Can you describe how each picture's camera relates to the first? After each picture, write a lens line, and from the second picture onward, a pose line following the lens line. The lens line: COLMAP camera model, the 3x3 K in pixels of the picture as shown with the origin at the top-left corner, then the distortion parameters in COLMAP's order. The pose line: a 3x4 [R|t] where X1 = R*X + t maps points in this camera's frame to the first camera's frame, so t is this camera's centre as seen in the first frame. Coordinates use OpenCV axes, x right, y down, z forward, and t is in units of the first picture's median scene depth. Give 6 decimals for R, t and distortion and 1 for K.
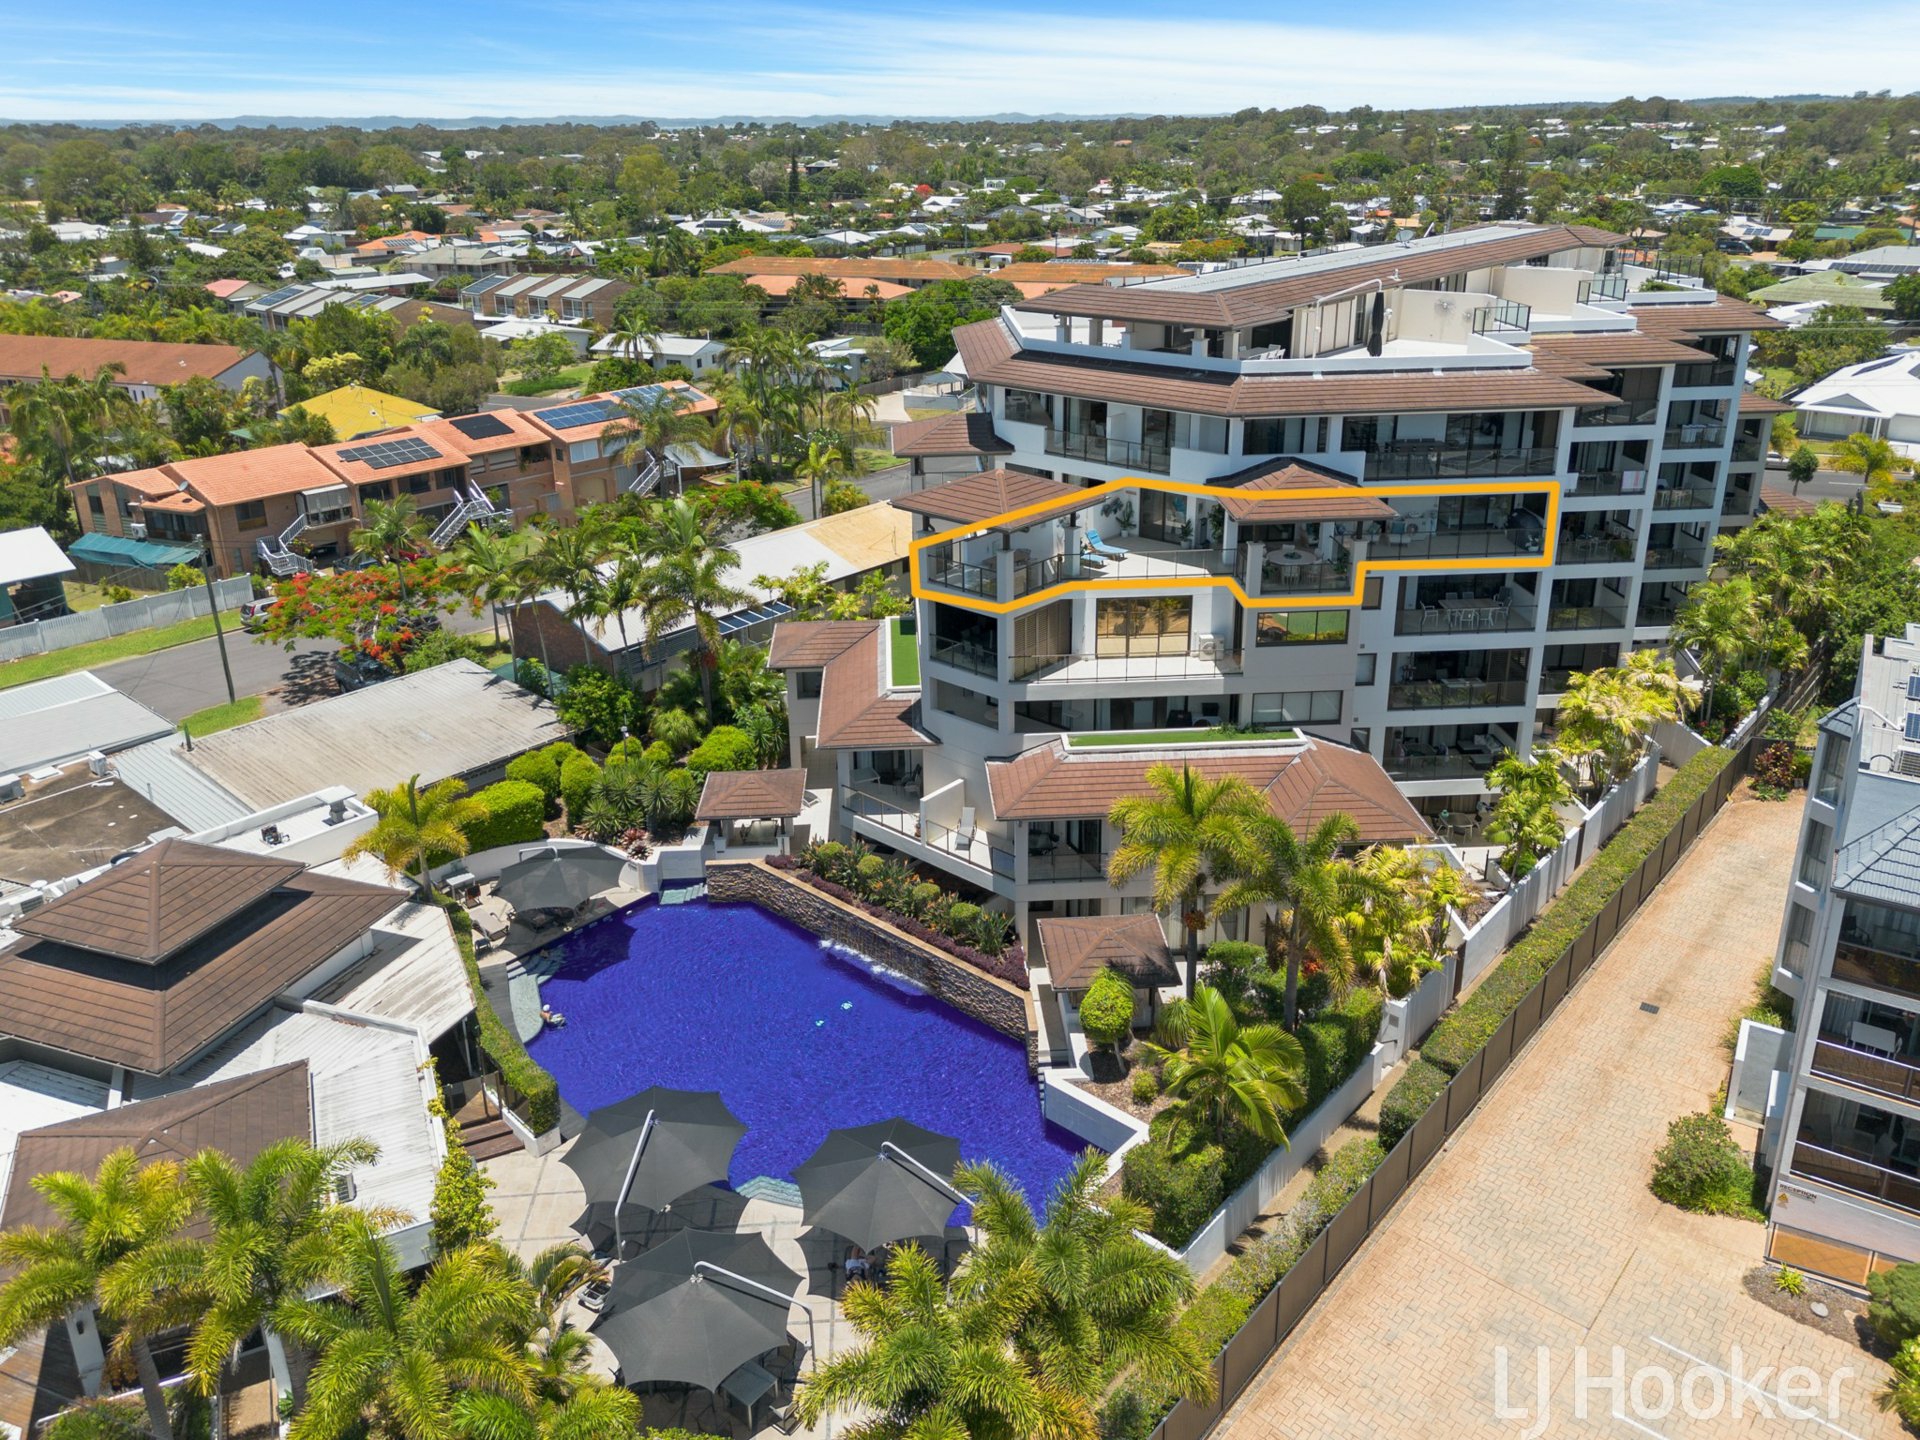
lens RADIAL K [[1413.1, 0, 966.4], [0, 1413.1, 673.6], [0, 0, 1]] dist [0.085265, -0.091744]
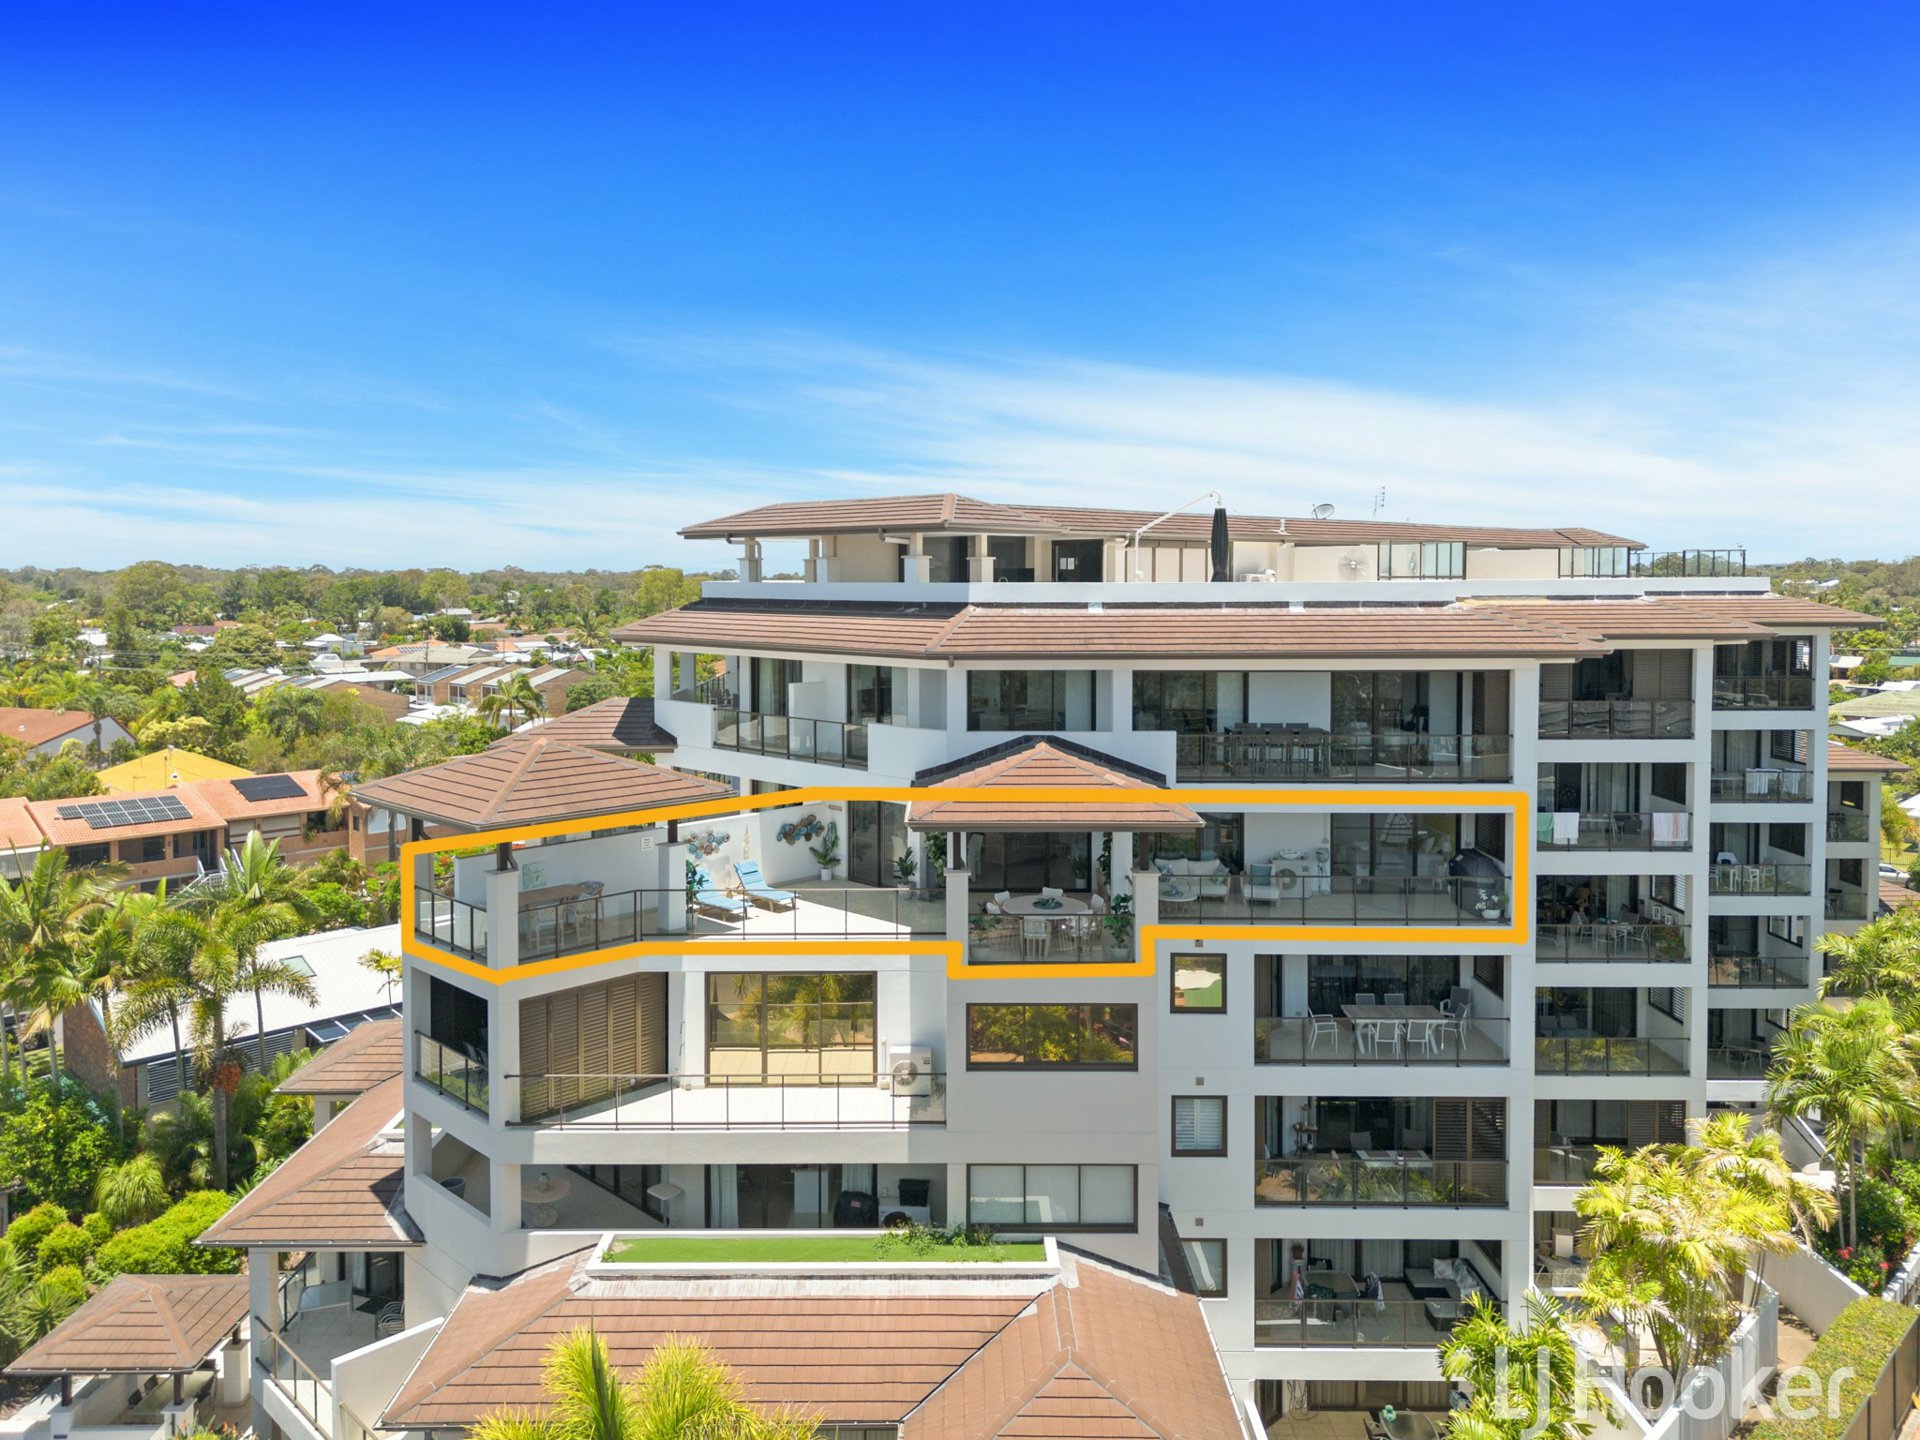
lens RADIAL K [[1413.1, 0, 966.4], [0, 1413.1, 673.6], [0, 0, 1]] dist [0.085265, -0.091744]
pose [[0.998307, 0.019503, -0.054790, 0.204859], [-0.035139, 0.952961, -0.301048, 0.000007], [0.046342, 0.302464, 0.952034, 0.395761]]
